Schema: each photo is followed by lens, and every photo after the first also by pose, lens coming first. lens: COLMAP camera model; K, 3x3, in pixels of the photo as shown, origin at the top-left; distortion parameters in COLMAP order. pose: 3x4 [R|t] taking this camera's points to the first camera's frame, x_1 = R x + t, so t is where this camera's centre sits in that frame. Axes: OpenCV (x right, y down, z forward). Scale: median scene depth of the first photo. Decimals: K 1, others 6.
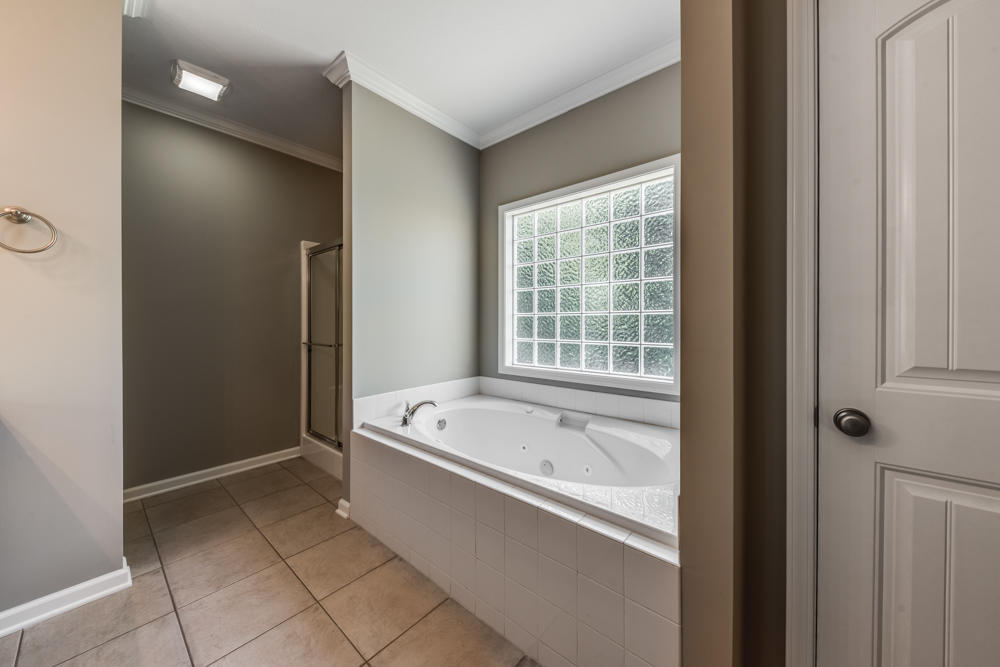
lens RADIAL K [[347.9, 0, 494.1], [0, 347.9, 322.1], [0, 0, 1]] dist [0.001424, -0.000424]
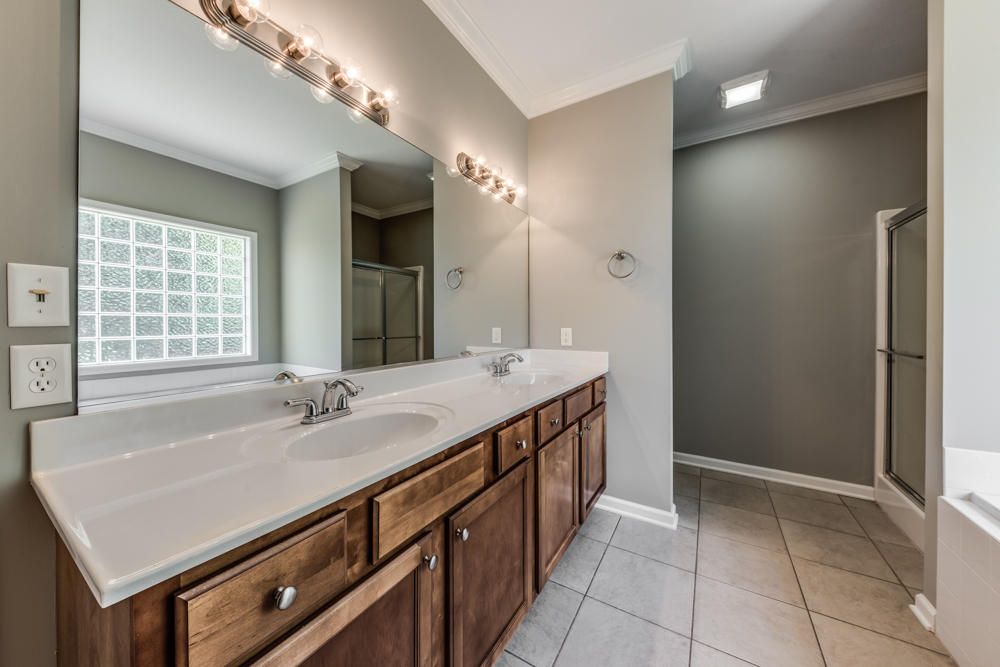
lens RADIAL K [[347.9, 0, 494.1], [0, 347.9, 322.1], [0, 0, 1]] dist [0.001424, -0.000424]
pose [[0.160114, 0.002120, -0.987096, 0.072929], [-0.000549, 0.999998, 0.002058, -0.000062], [0.987098, 0.000213, 0.160115, 0.109619]]
